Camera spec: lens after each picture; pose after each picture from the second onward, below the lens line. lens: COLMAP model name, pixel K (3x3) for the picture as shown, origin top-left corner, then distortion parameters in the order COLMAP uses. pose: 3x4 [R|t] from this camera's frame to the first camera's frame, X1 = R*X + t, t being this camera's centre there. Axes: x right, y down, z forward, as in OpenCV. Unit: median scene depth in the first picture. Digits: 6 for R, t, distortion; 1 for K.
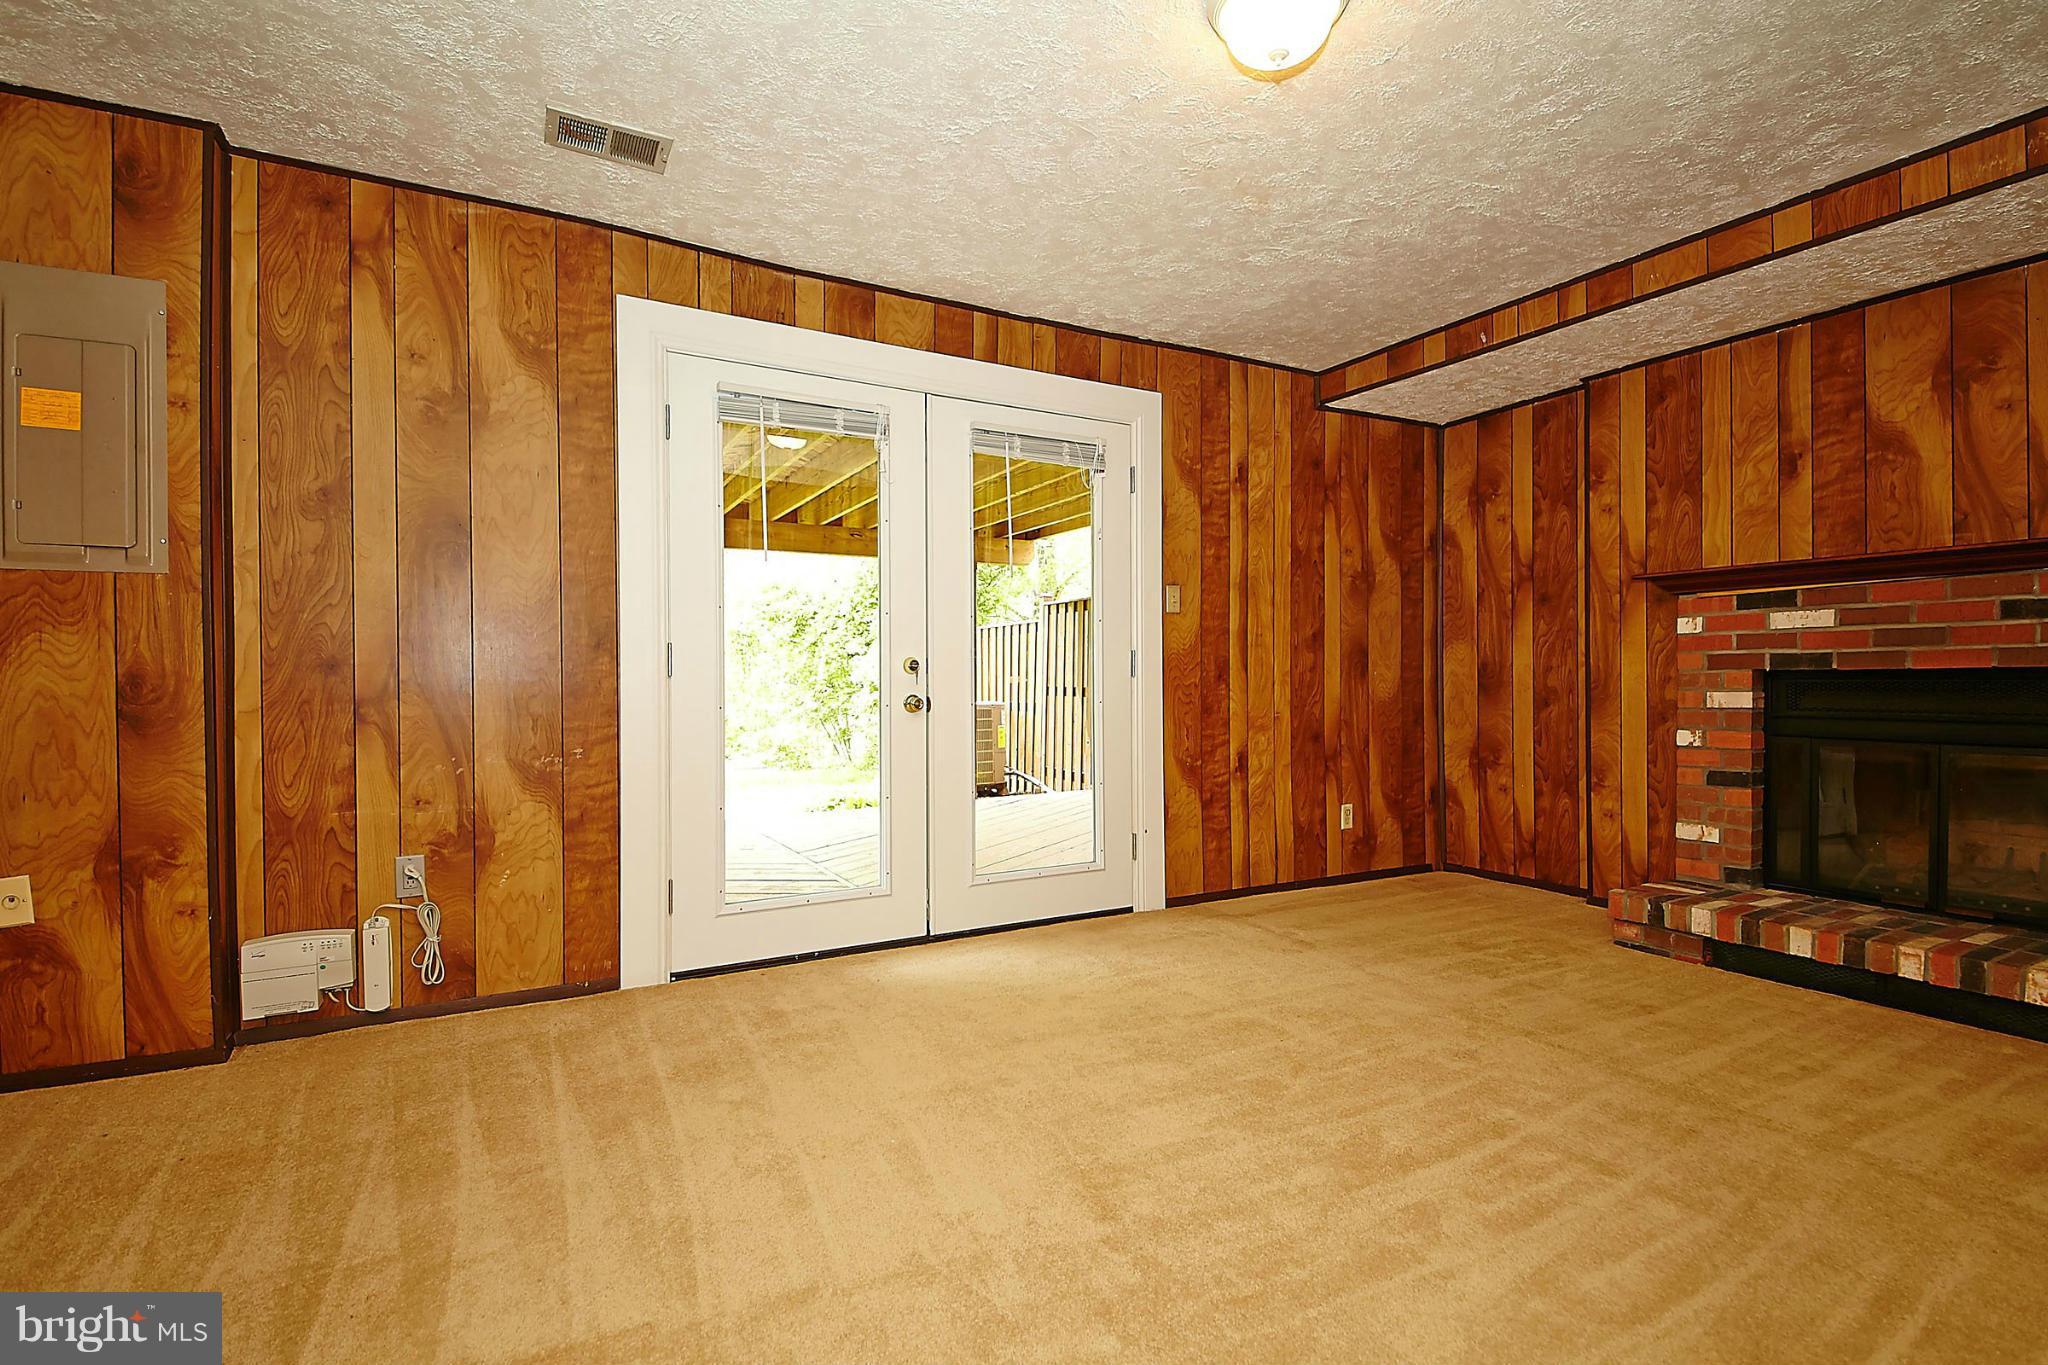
lens RADIAL K [[969.3, 0, 1021.6], [0, 969.3, 681.8], [0, 0, 1]] dist [0.009590, -0.014177]
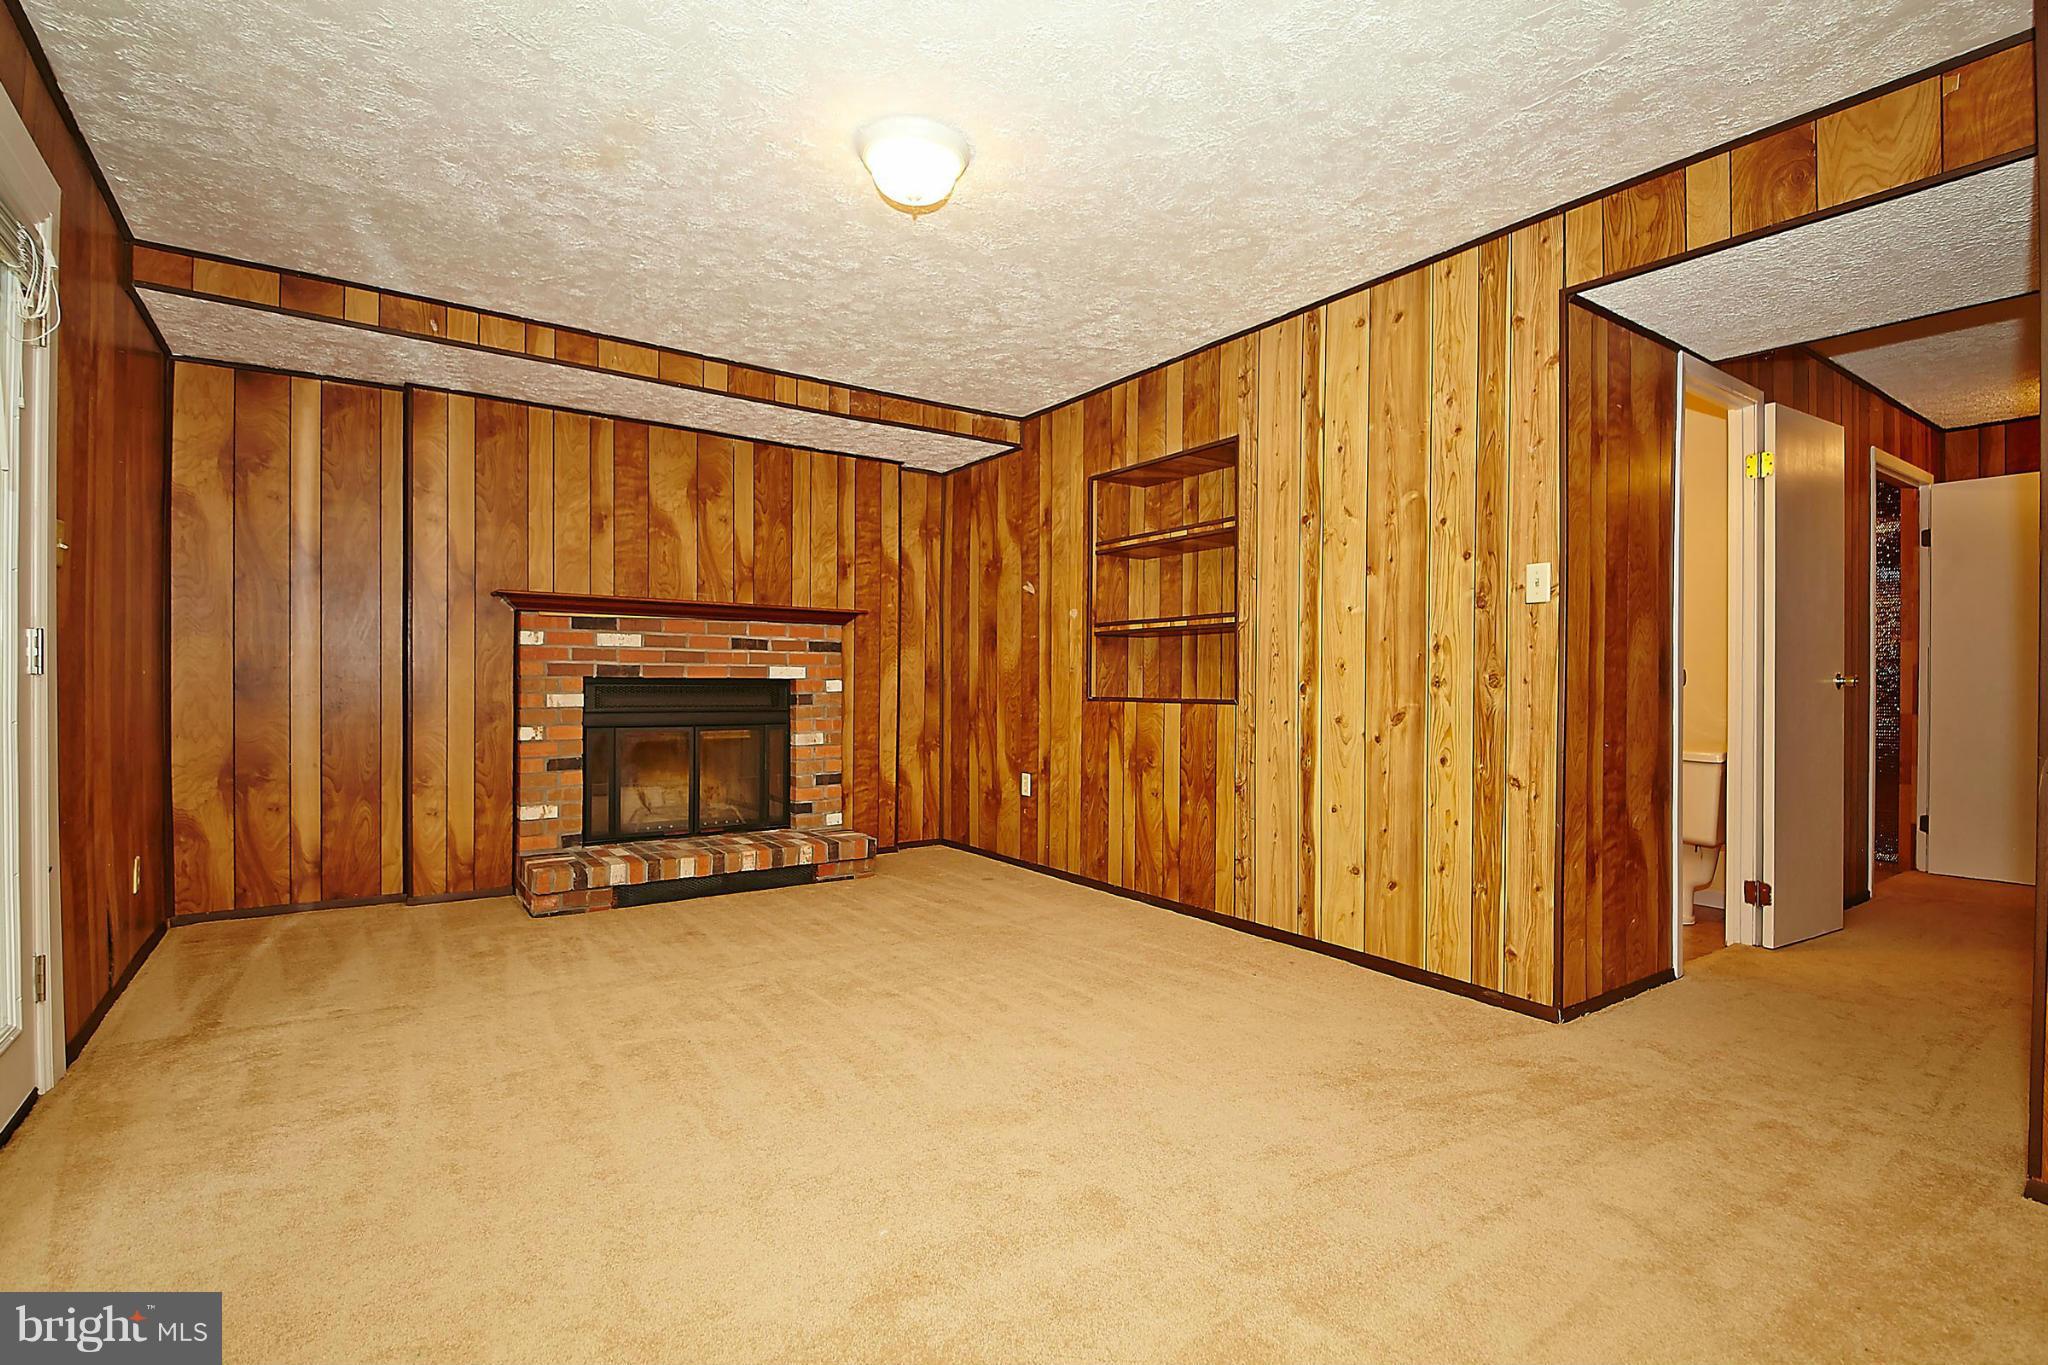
lens RADIAL K [[969.3, 0, 1023.6], [0, 969.3, 688.9], [0, 0, 1]] dist [0.009590, -0.014177]
pose [[-0.121369, -0.005134, 0.992594, -0.601771], [-0.005627, 0.999974, 0.004484, -0.005569], [-0.992591, -0.005041, -0.121395, 0.595633]]
